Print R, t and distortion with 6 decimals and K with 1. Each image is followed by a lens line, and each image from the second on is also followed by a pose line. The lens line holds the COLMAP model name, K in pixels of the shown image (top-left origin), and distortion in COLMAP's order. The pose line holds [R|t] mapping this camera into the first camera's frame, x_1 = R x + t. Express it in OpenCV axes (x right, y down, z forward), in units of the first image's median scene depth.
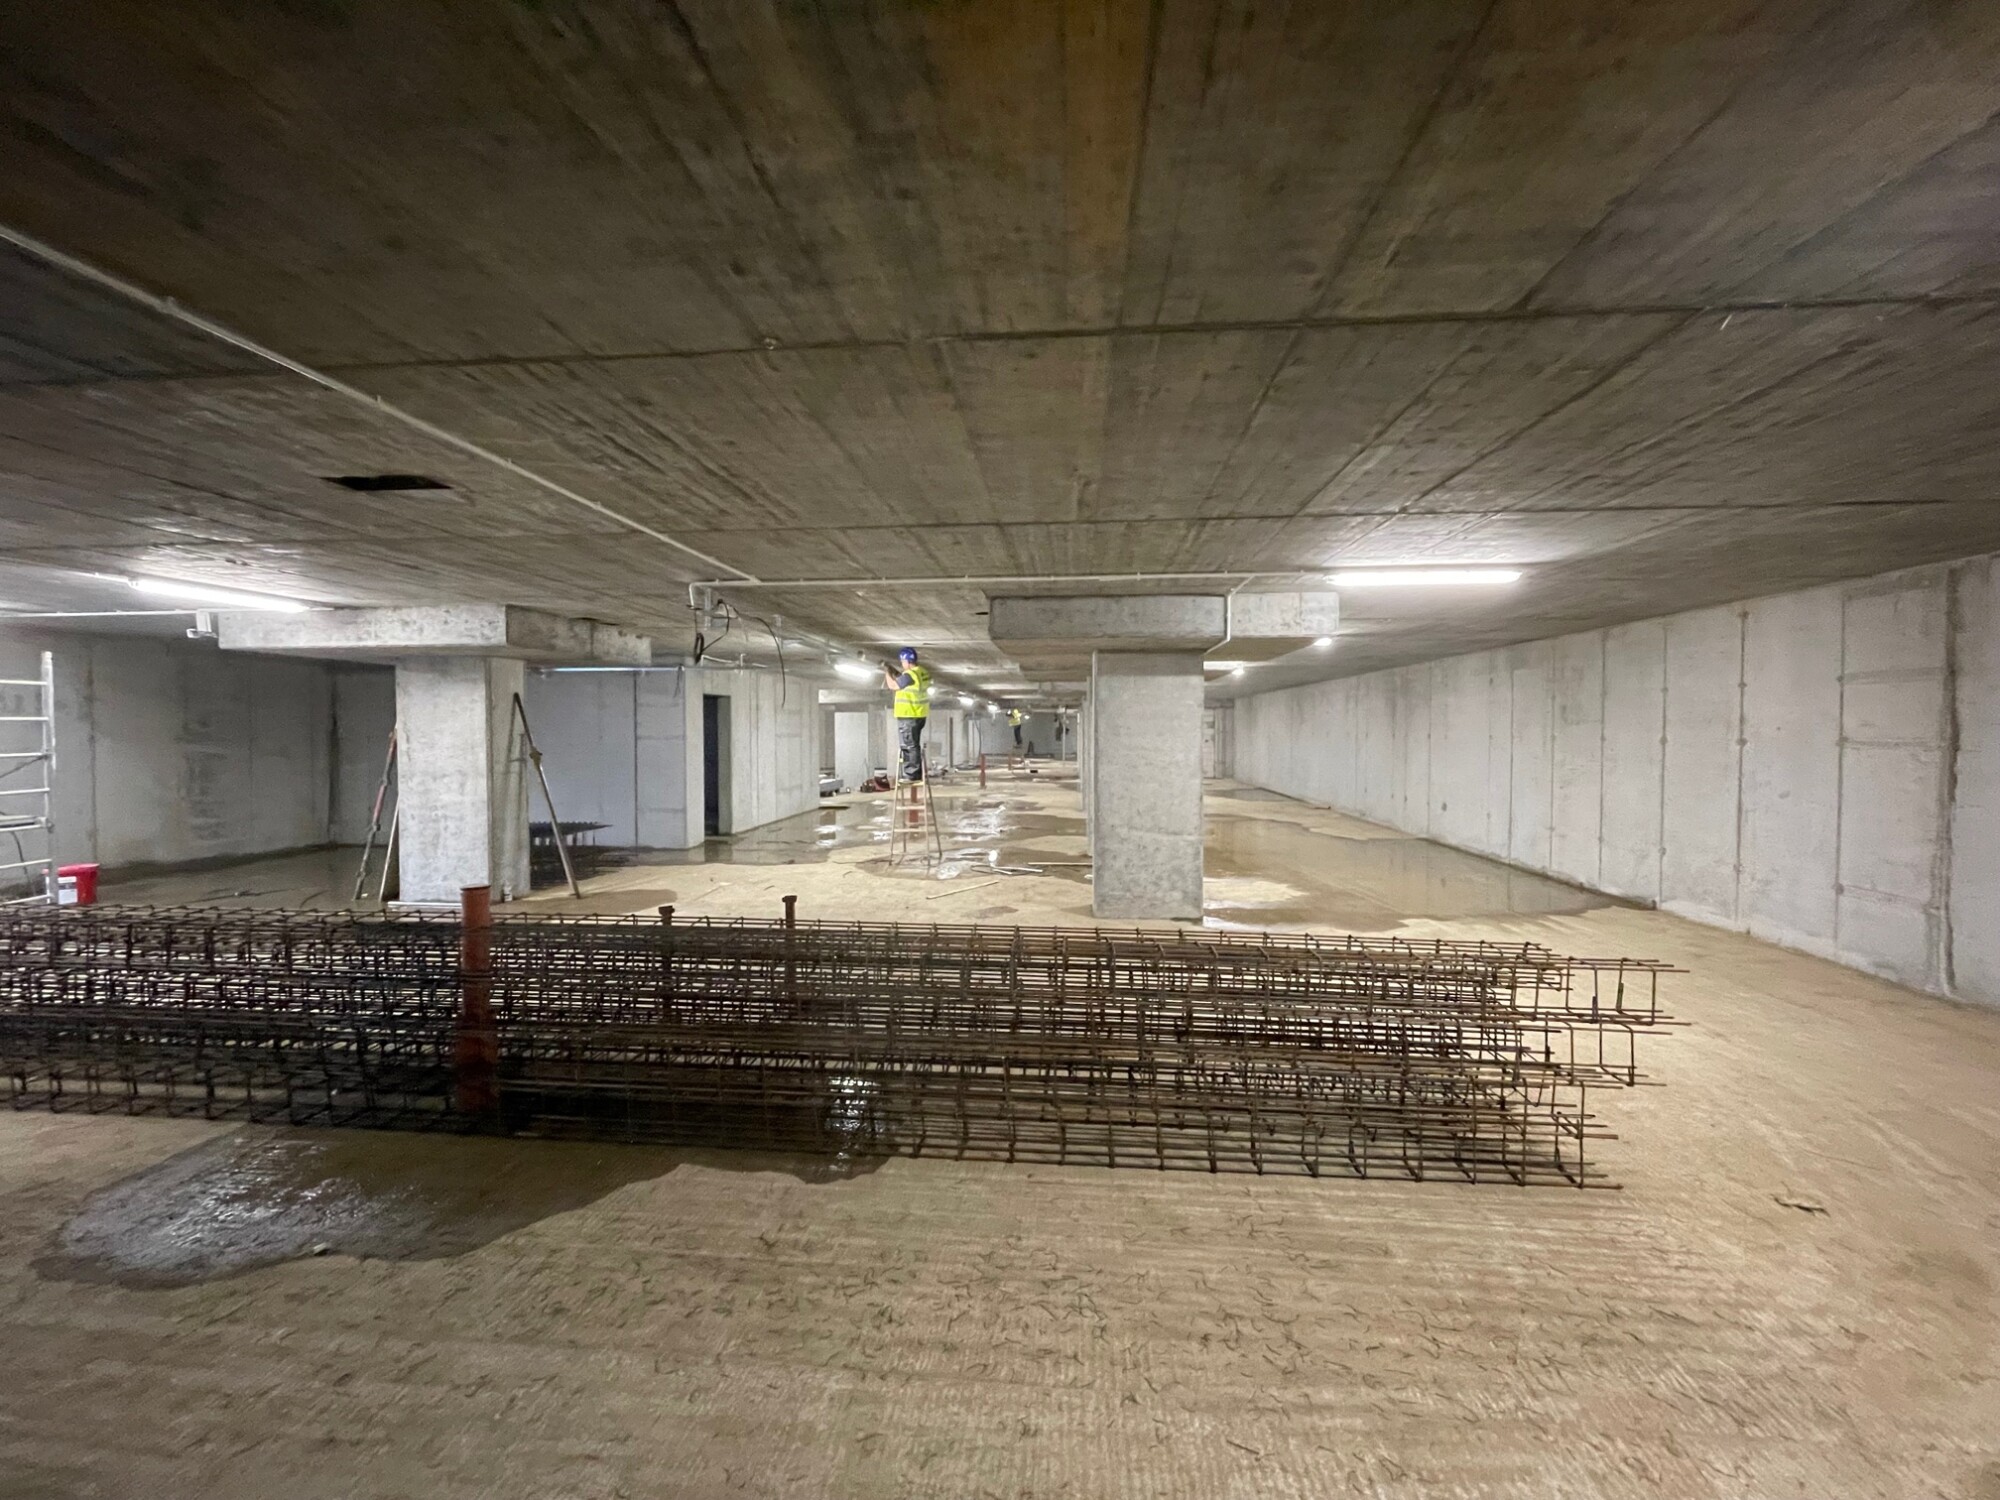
lens RADIAL K [[813.7, 0, 1000.1], [0, 813.7, 748.9], [0, 0, 1]] dist [-0.000981, 0.000843]
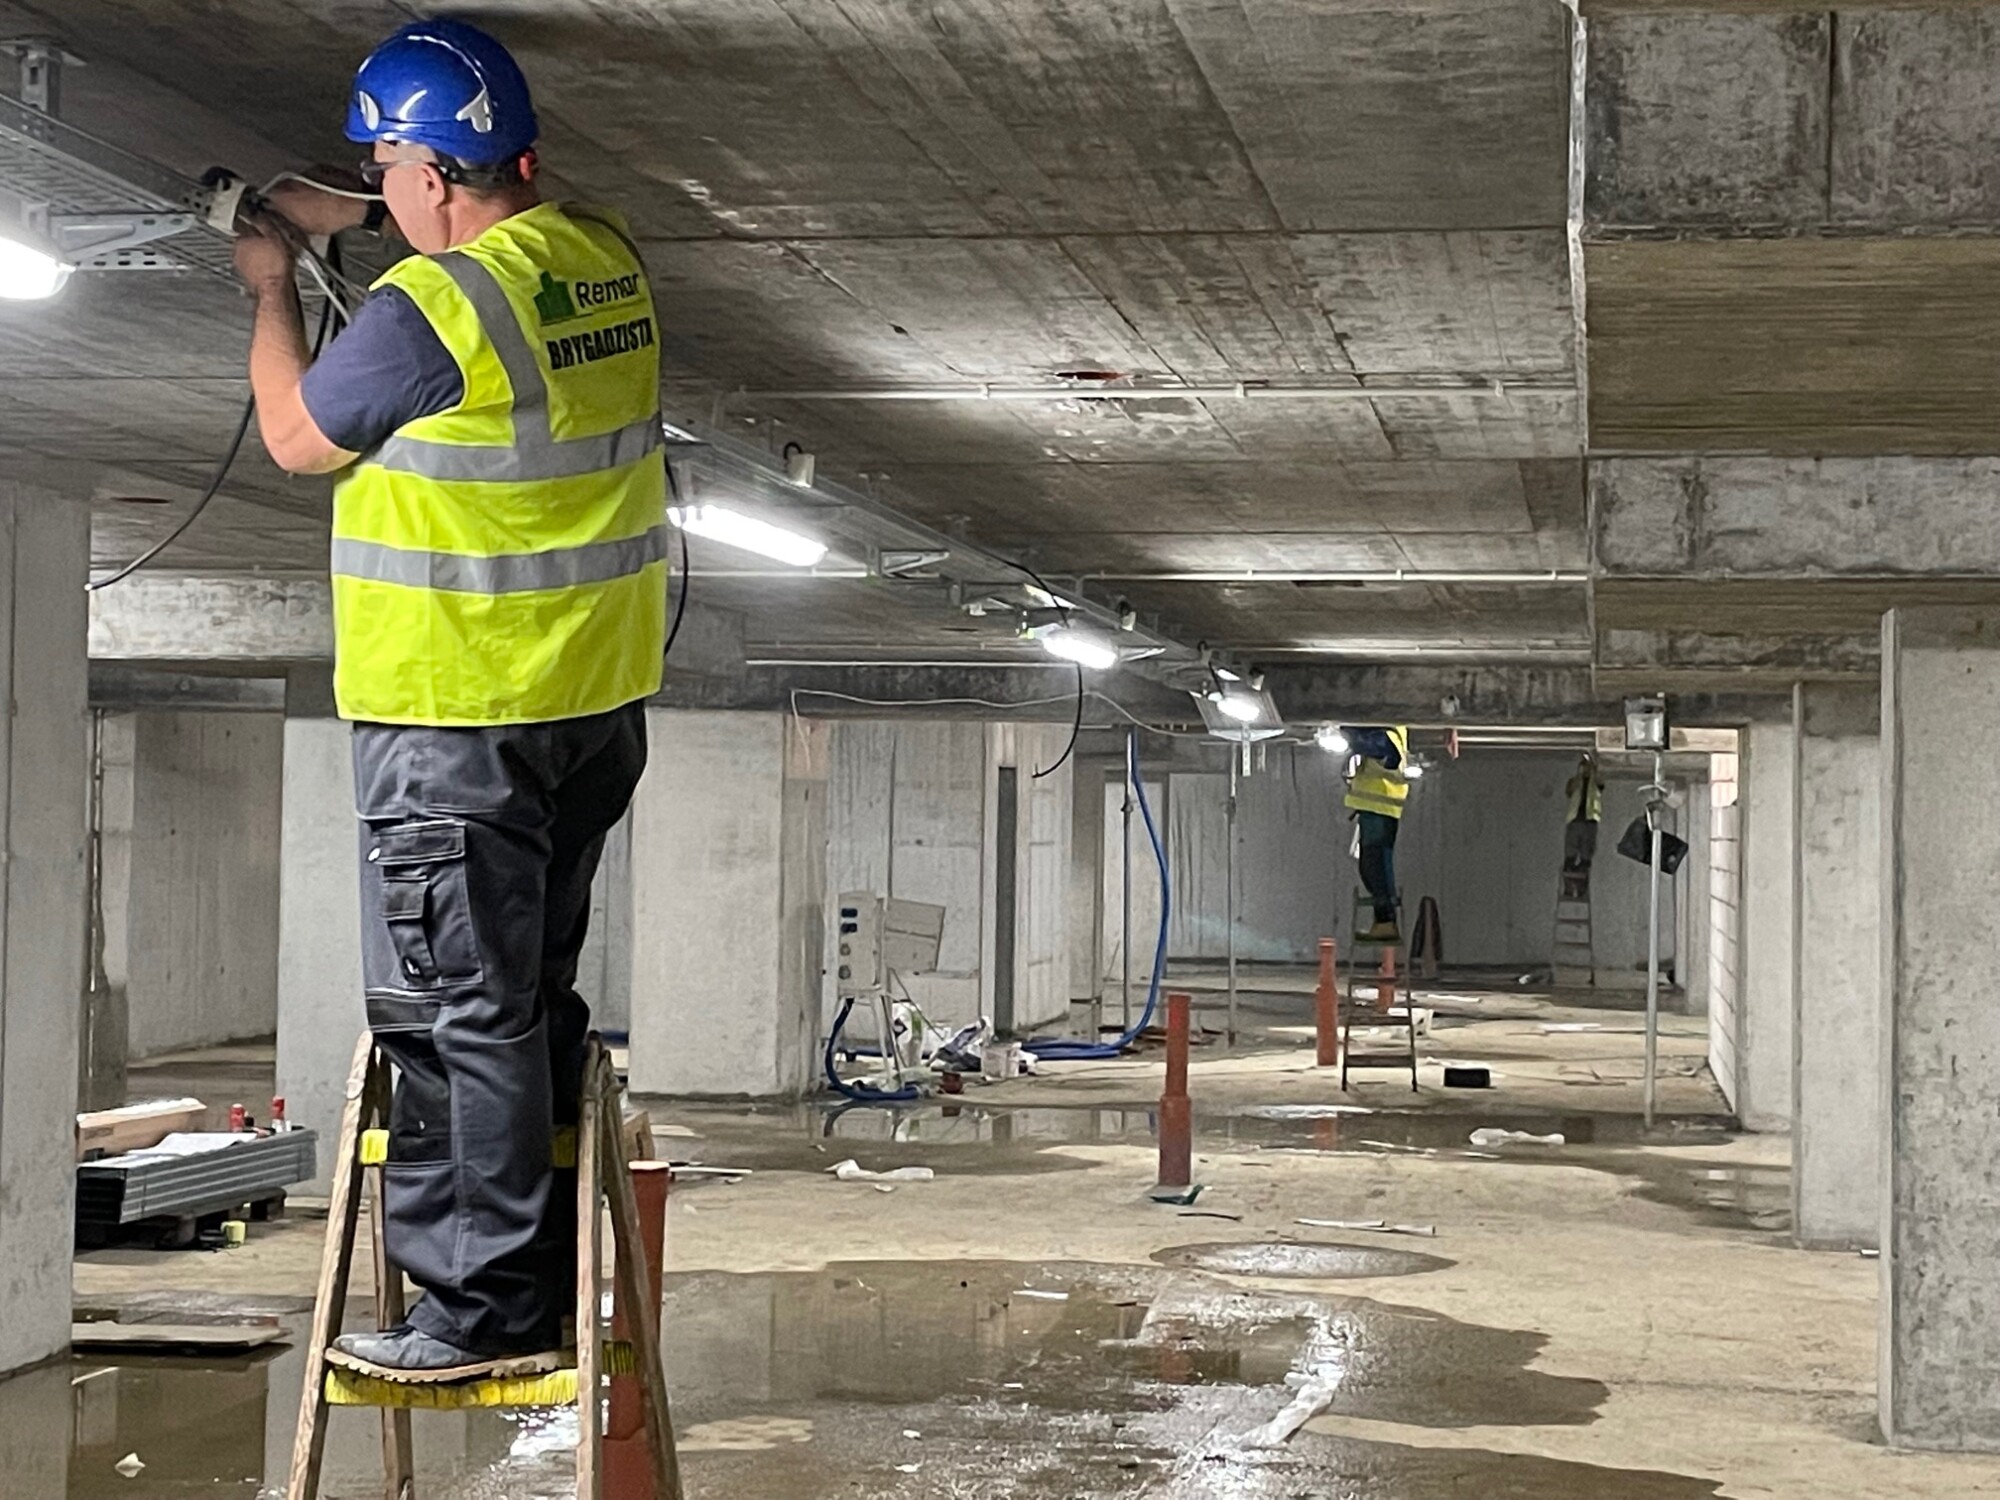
lens RADIAL K [[3685.4, 0, 1000.1], [0, 3685.4, 748.3], [0, 0, 1]] dist [0.021332, 0.000000]
pose [[0.997447, 0.011203, -0.070527, -0.003693], [-0.014426, 0.998867, -0.045355, -0.006217], [0.069939, 0.046257, 0.996478, 0.215391]]
